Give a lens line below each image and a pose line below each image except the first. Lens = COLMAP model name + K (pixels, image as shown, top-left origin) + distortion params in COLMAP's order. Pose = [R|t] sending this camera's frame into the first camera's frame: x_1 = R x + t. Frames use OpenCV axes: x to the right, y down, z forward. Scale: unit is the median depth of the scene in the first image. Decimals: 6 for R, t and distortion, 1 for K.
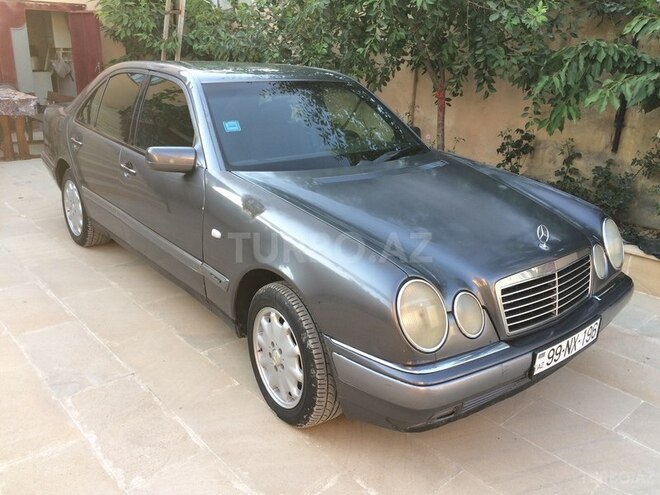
lens RADIAL K [[563.2, 0, 330.0], [0, 563.2, 247.5], [0, 0, 1]] dist [0.040375, -0.004085]
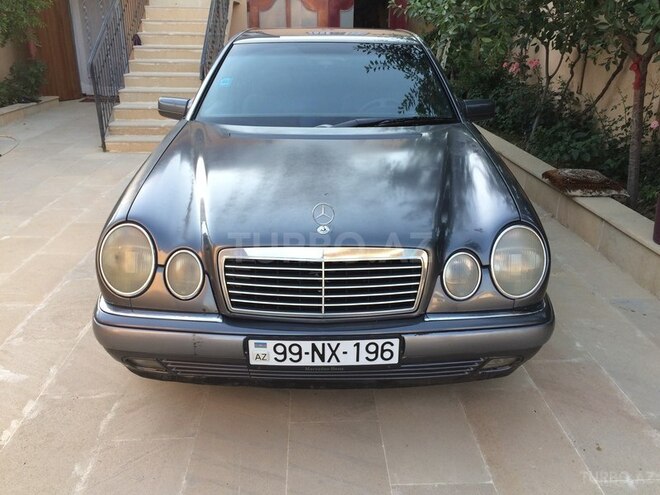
lens RADIAL K [[563.2, 0, 330.0], [0, 563.2, 247.5], [0, 0, 1]] dist [0.040375, -0.004085]
pose [[0.769822, 0.202511, -0.605280, 0.970325], [-0.182876, 0.978554, 0.094809, -0.060313], [0.611499, 0.037705, 0.790346, 0.377504]]
